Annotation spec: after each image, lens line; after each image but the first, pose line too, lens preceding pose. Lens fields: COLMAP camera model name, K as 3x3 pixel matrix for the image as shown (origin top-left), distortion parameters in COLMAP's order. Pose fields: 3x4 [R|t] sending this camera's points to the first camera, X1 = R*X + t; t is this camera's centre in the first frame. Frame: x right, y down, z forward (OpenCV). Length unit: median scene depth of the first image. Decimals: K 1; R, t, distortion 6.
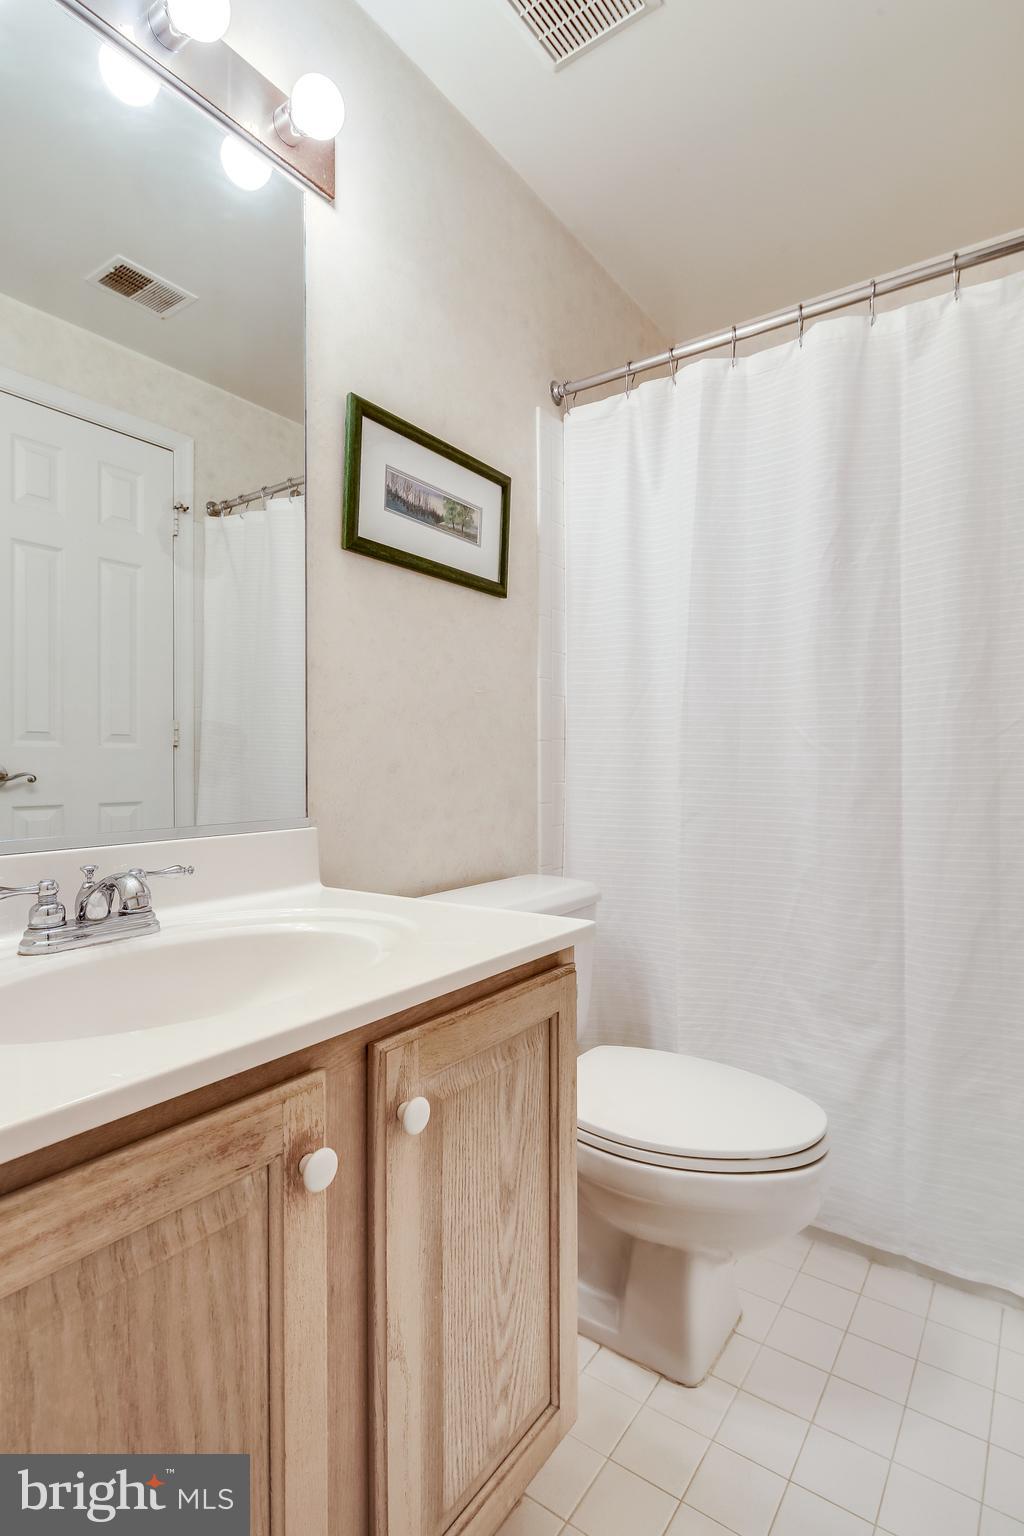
lens RADIAL K [[767.8, 0, 550.6], [0, 767.8, 755.9], [0, 0, 1]] dist [0.007384, -0.005964]
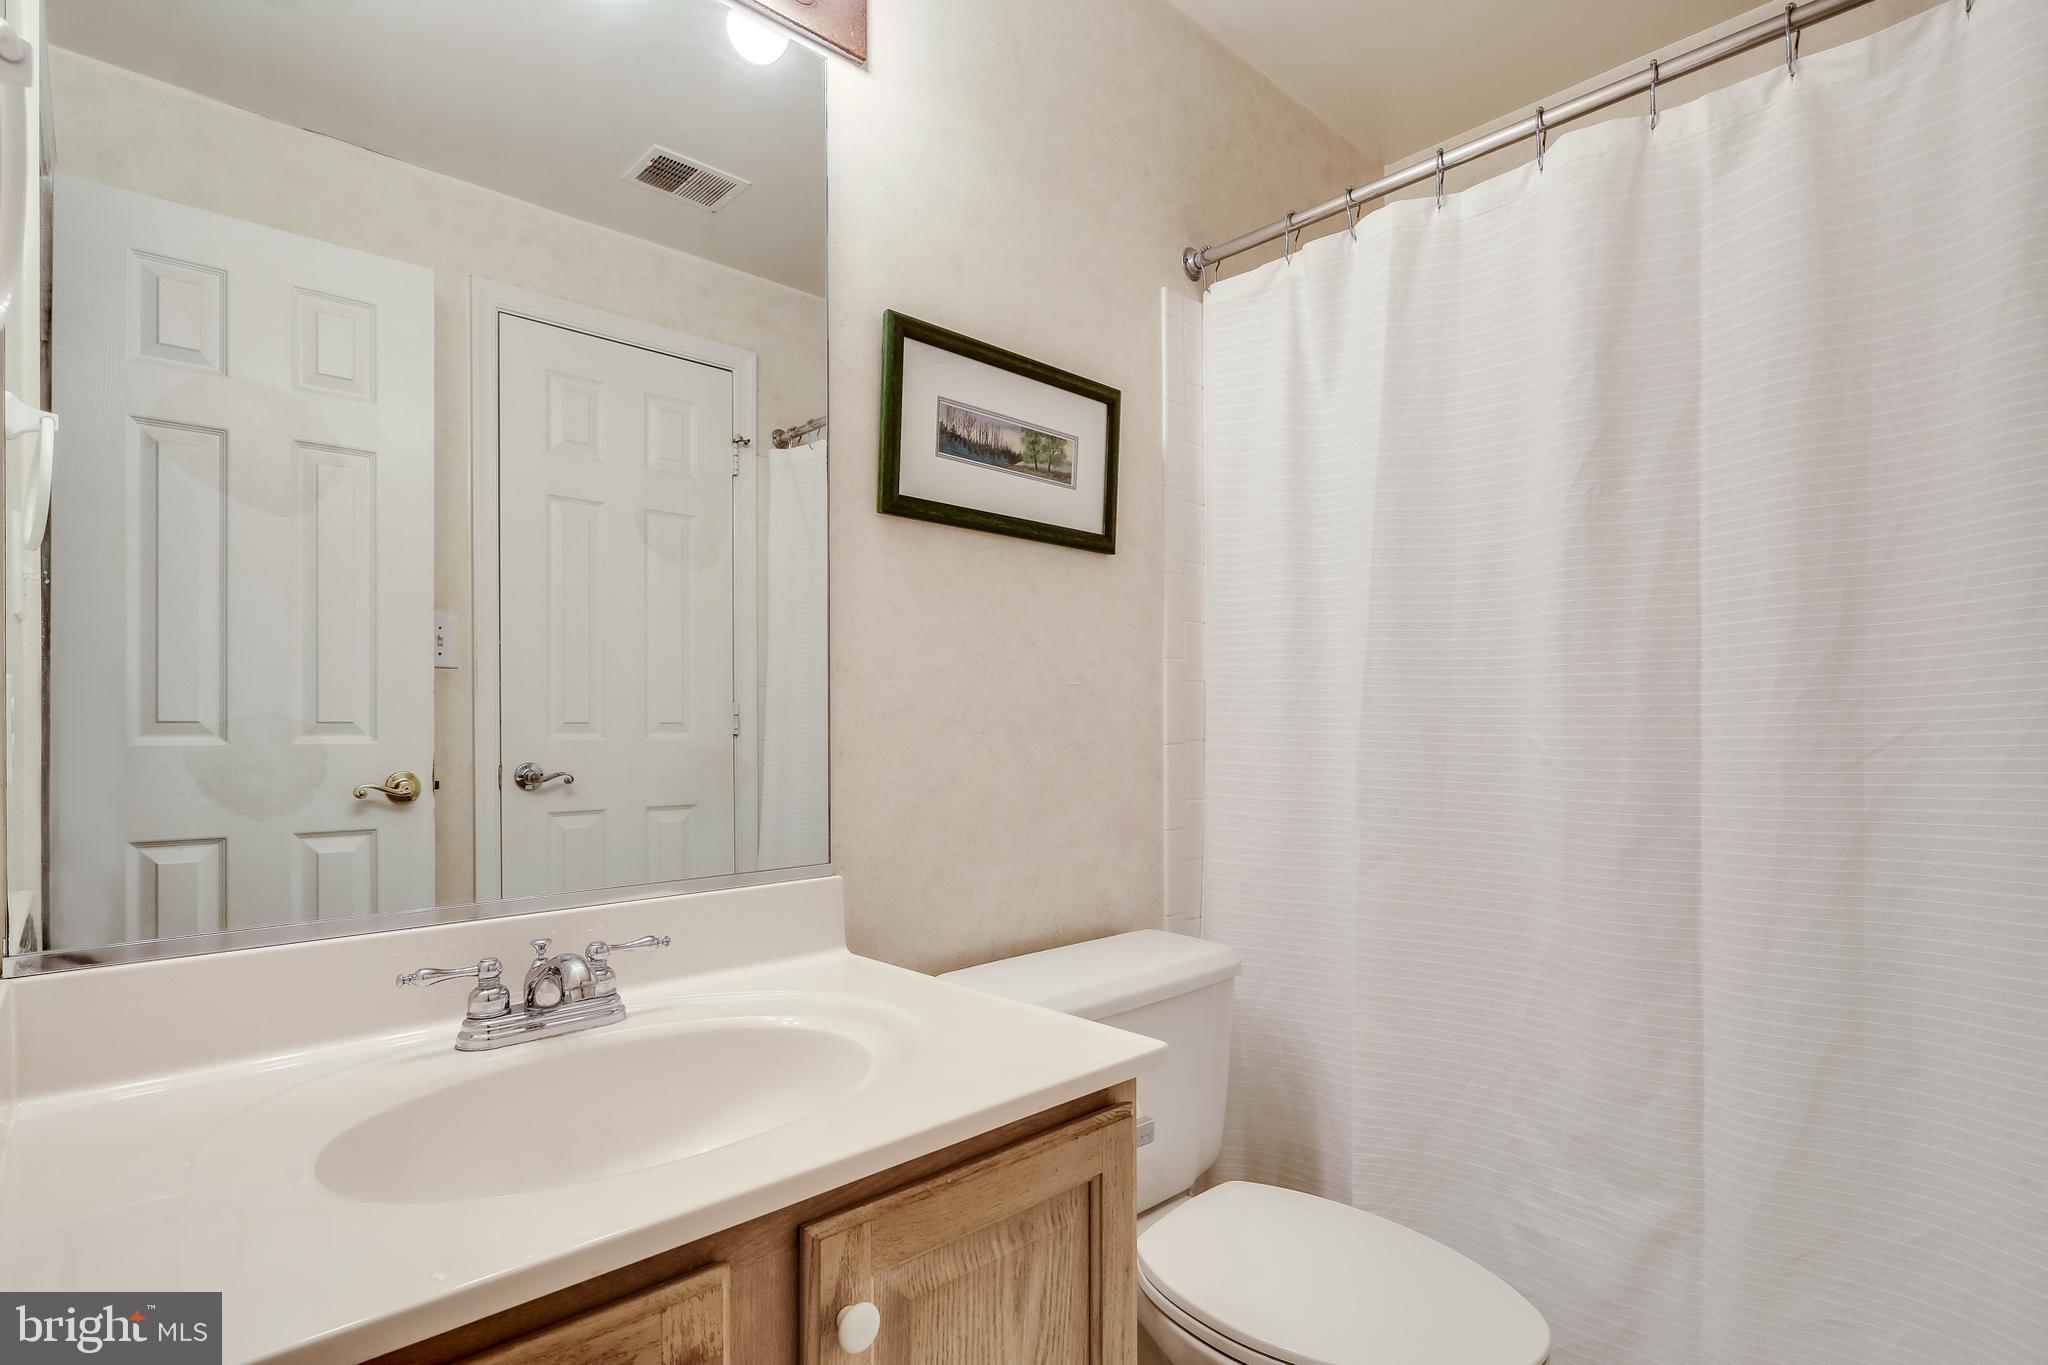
lens RADIAL K [[1023.7, 0, 1055.7], [0, 1023.7, 707.5], [0, 0, 1]] dist [0.007384, -0.005964]
pose [[0.976208, 0.000660, -0.216833, 0.110701], [0.000189, 0.999992, 0.003895, -0.068945], [0.216834, -0.003843, 0.976201, 0.030562]]
